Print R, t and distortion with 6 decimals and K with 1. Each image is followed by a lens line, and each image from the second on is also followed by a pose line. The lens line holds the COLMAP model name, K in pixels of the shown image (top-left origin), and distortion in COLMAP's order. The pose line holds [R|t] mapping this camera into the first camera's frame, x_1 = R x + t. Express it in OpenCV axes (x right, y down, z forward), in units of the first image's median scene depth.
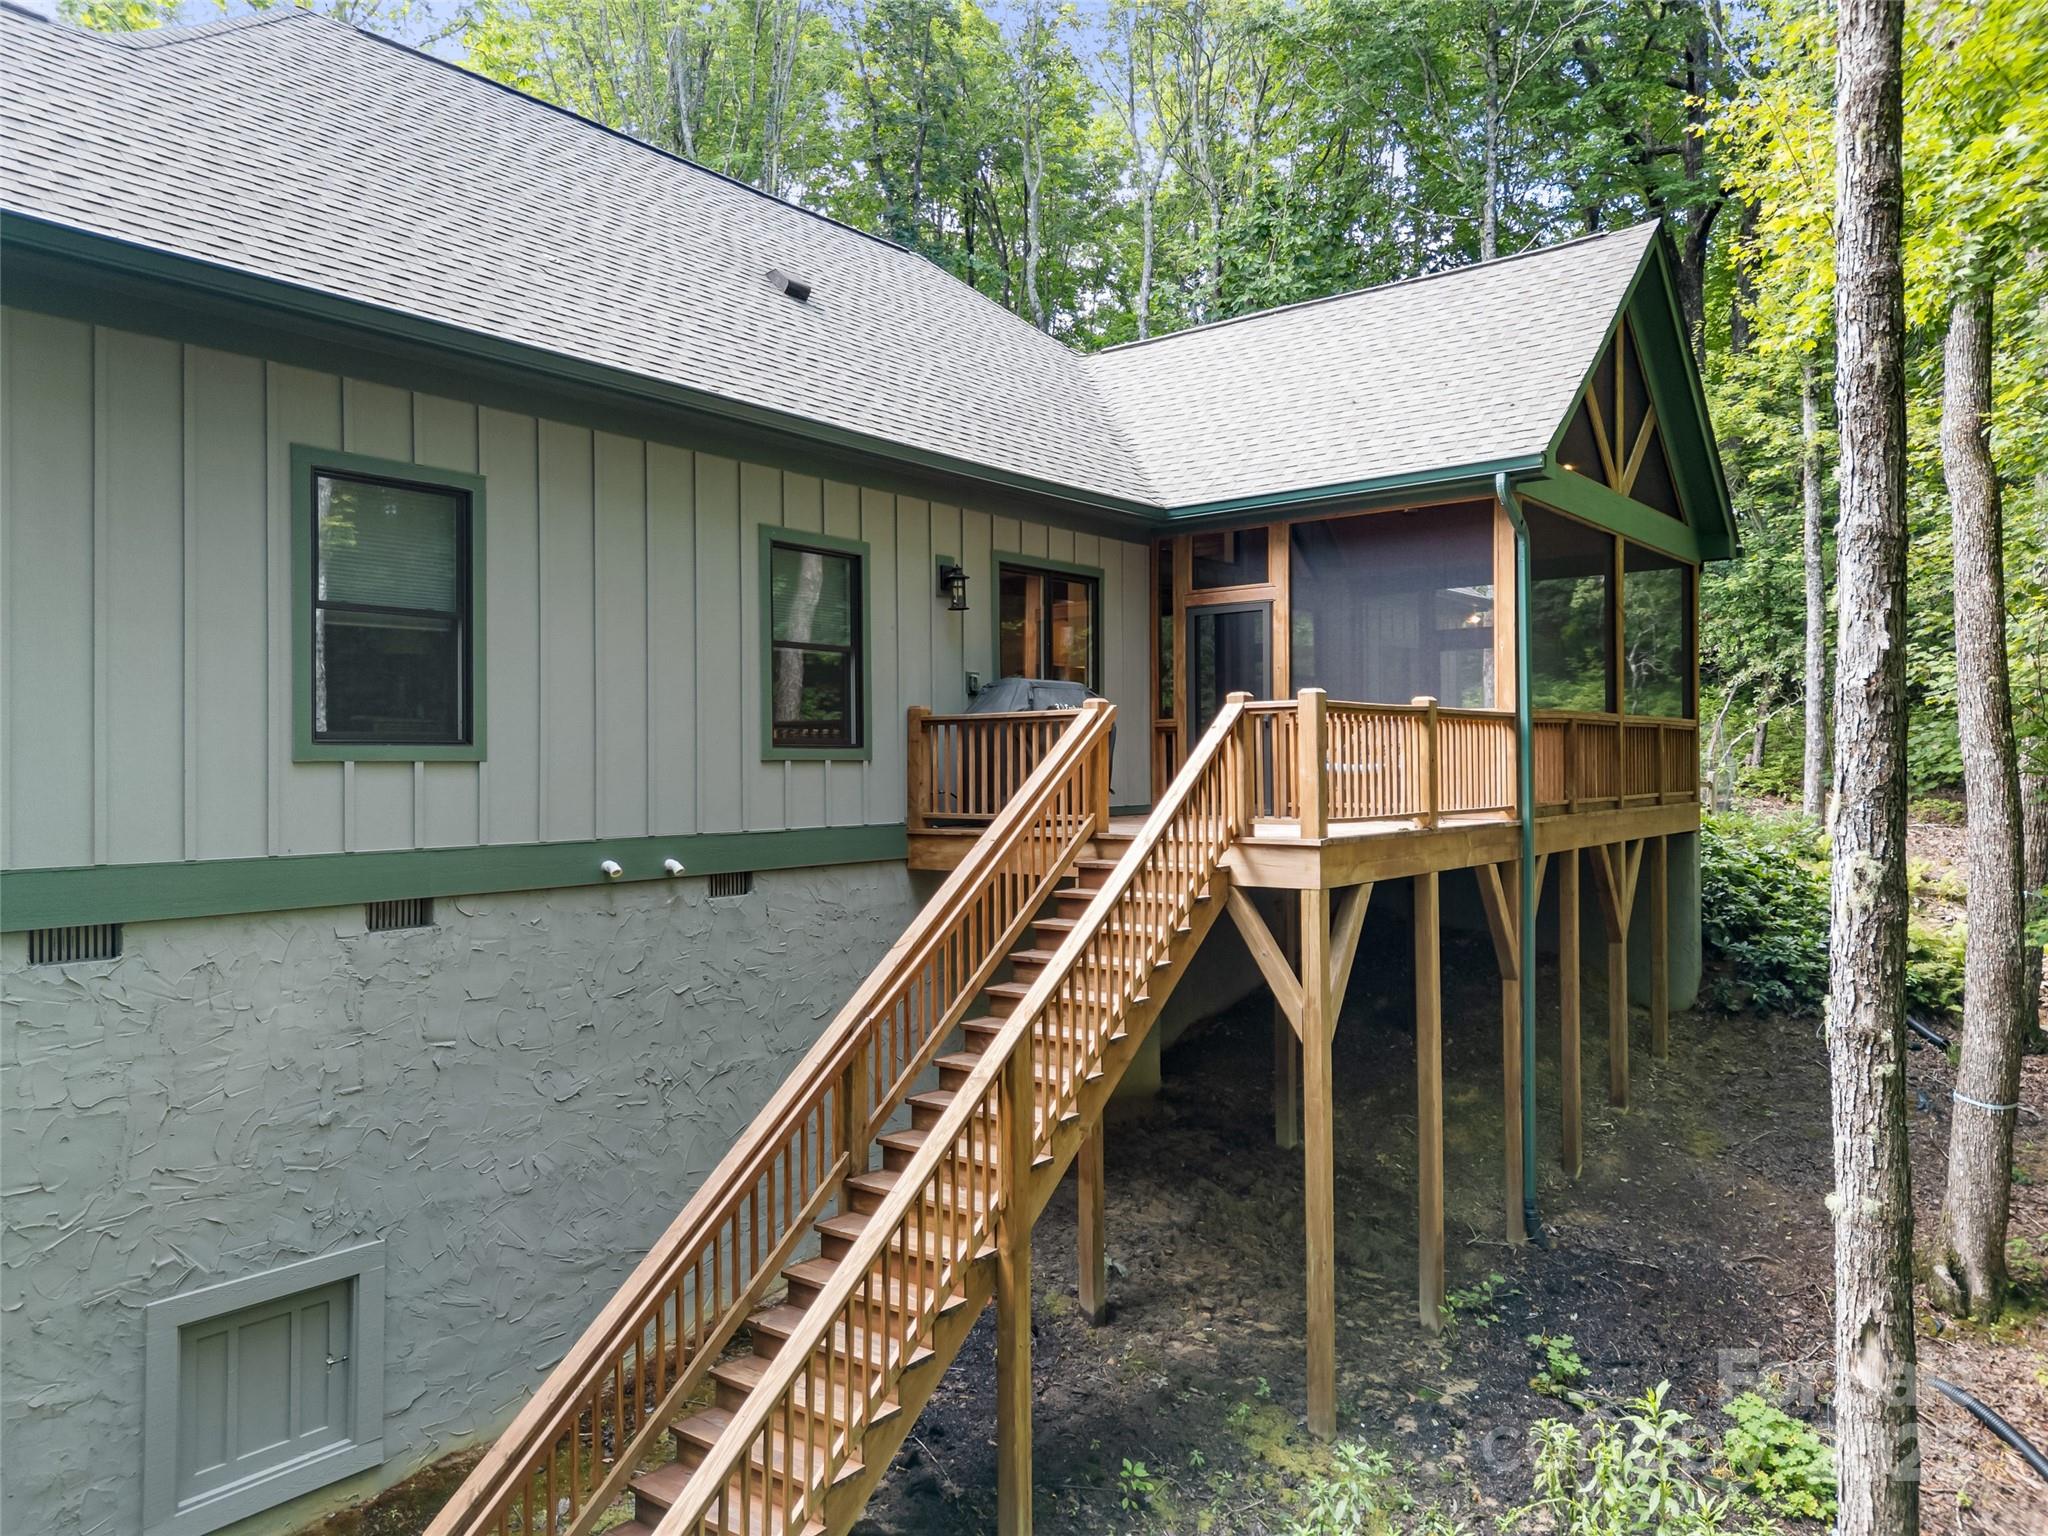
lens RADIAL K [[1427.2, 0, 1025.3], [0, 1427.2, 727.6], [0, 0, 1]] dist [0.002129, -0.003872]
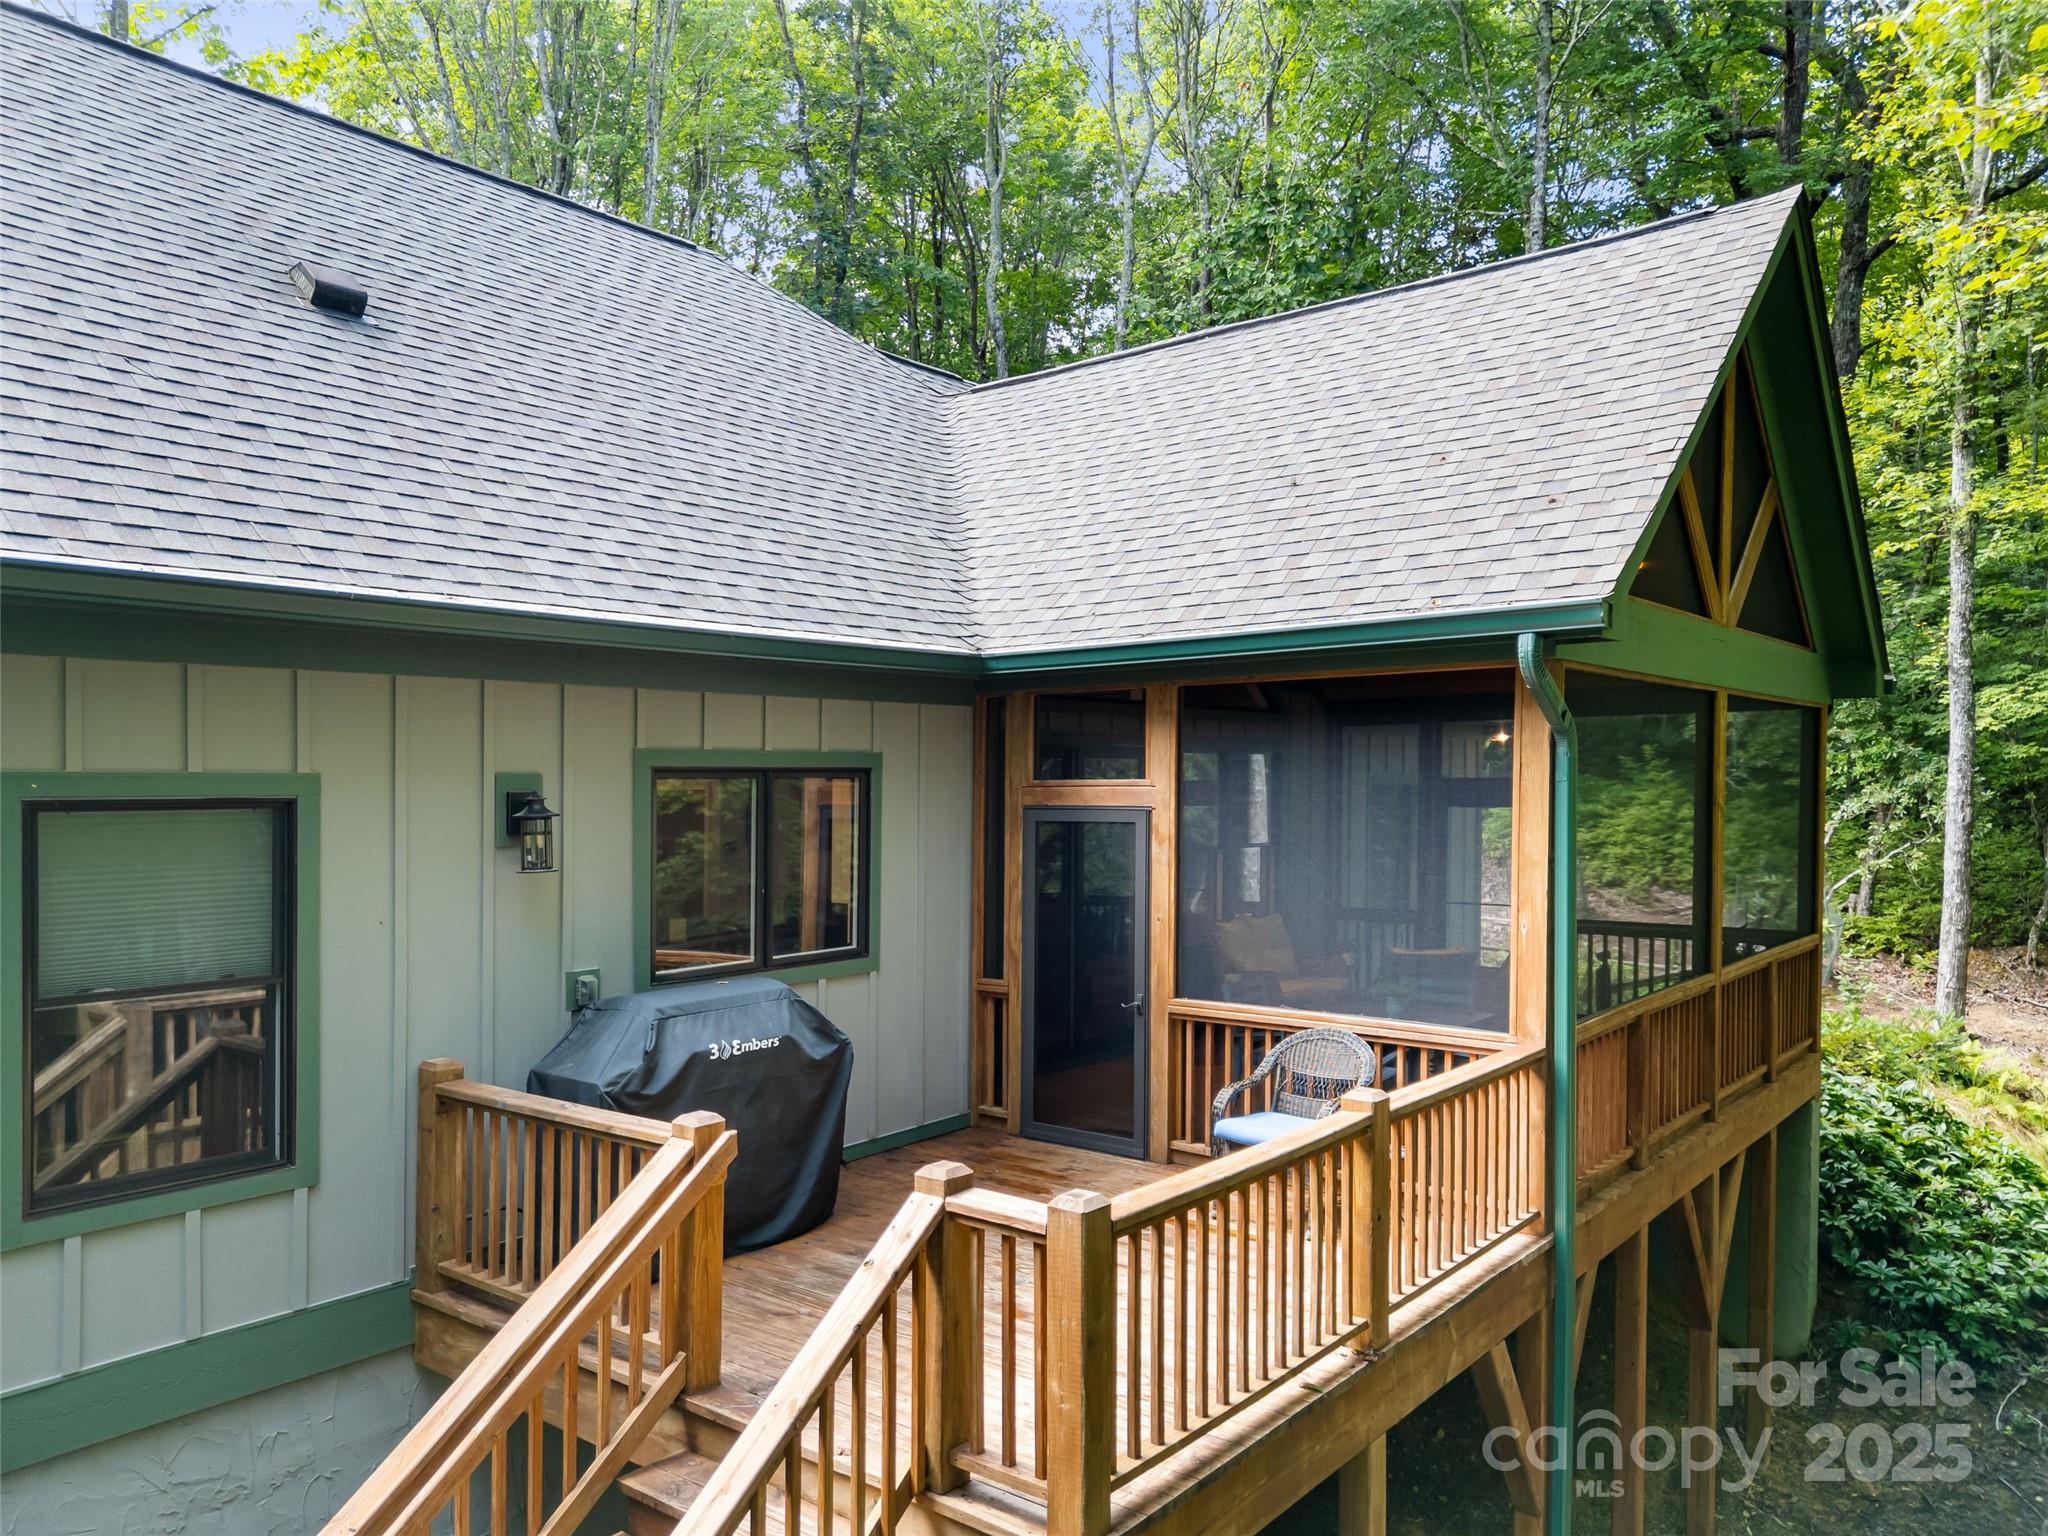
lens RADIAL K [[1373.7, 0, 1024.0], [0, 1373.7, 768.0], [0, 0, 1]] dist [0.025238, -0.032886]
pose [[0.999144, 0.013056, -0.039243, 0.116894], [-0.012012, 0.999571, 0.026718, -0.100829], [0.039575, -0.026224, 0.998872, 0.334175]]
